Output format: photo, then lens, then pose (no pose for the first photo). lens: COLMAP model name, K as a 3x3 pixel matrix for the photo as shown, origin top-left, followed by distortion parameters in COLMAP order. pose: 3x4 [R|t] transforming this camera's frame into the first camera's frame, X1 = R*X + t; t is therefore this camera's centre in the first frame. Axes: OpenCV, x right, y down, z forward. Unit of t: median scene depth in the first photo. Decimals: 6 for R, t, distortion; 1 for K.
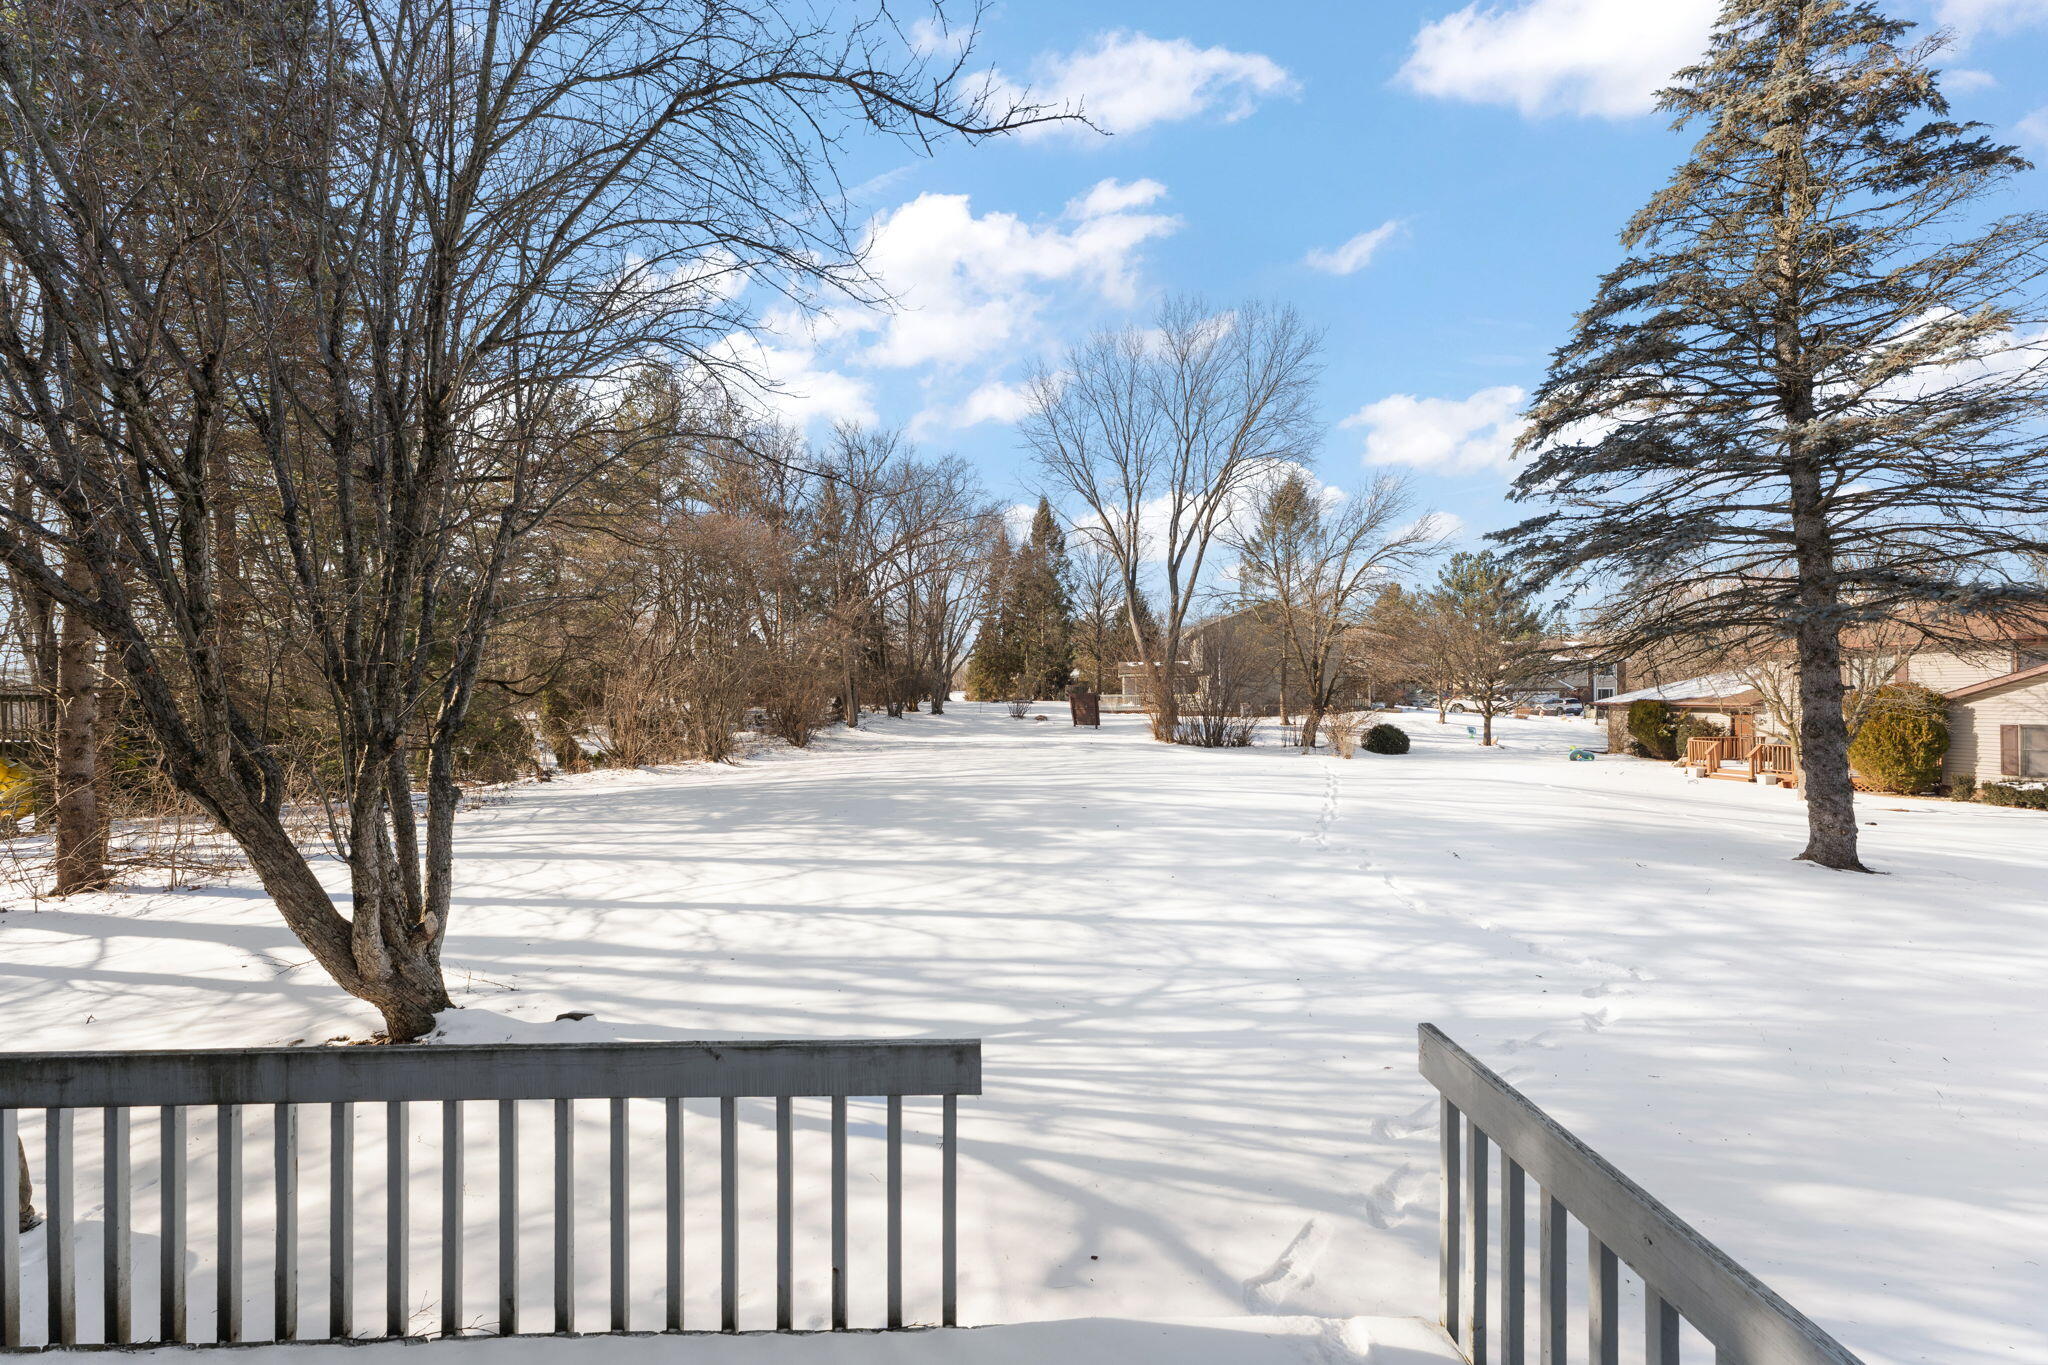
lens RADIAL K [[820.9, 0, 1013.6], [0, 820.9, 688.6], [0, 0, 1]] dist [-0.000802, 0.000287]
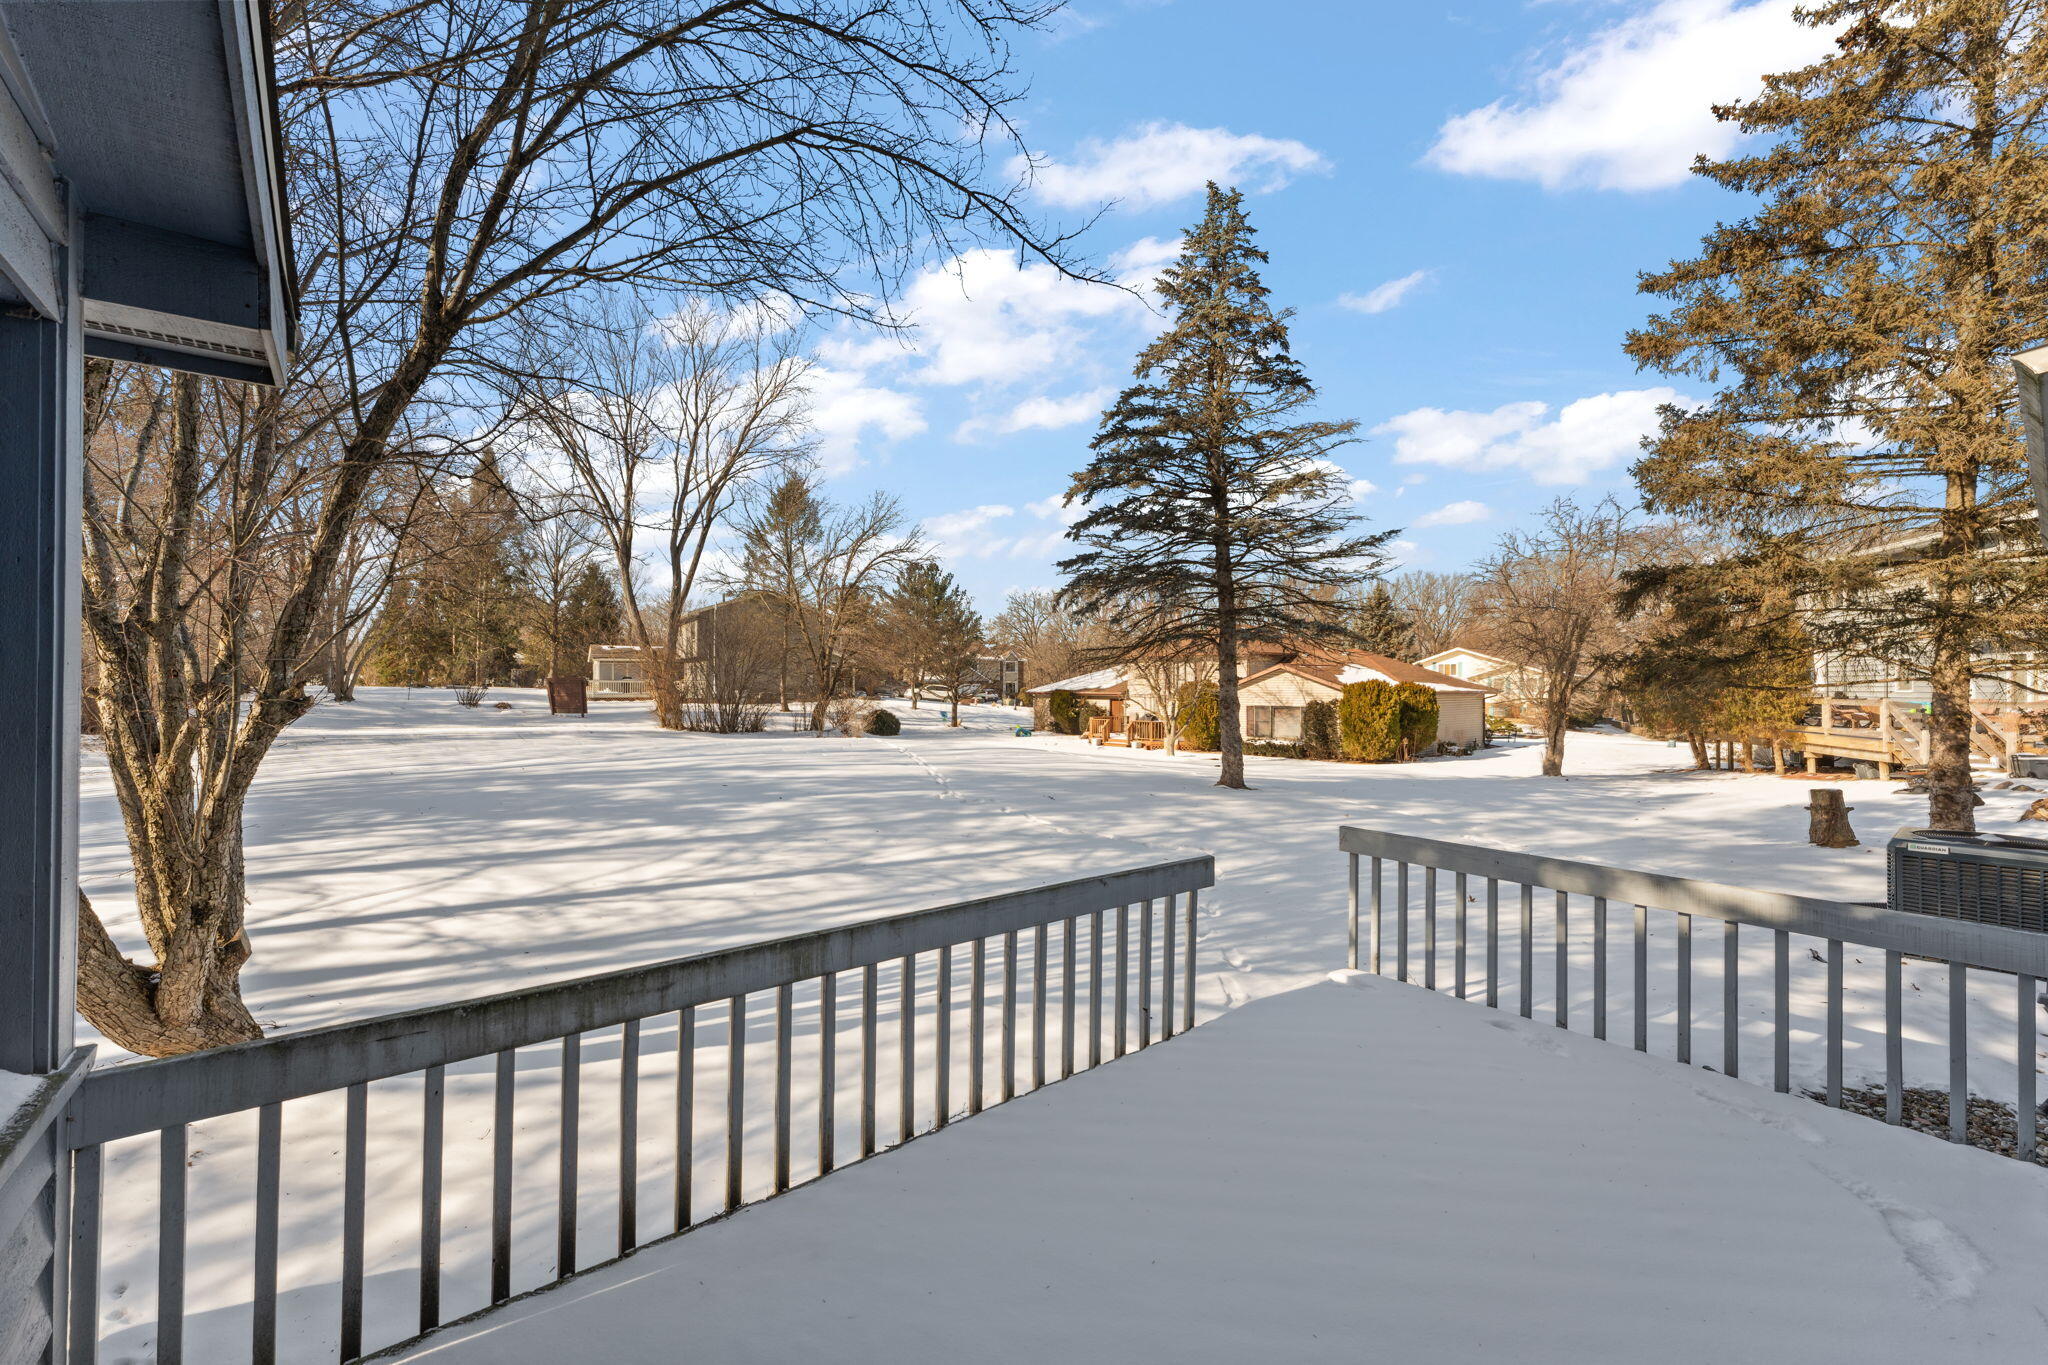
lens RADIAL K [[820.9, 0, 1013.6], [0, 820.9, 688.6], [0, 0, 1]] dist [-0.000802, 0.000287]
pose [[0.790886, 0.010541, 0.611873, -0.100692], [-0.017381, 0.999835, 0.005241, 0.005369], [-0.611717, -0.014781, 0.790939, -0.010897]]
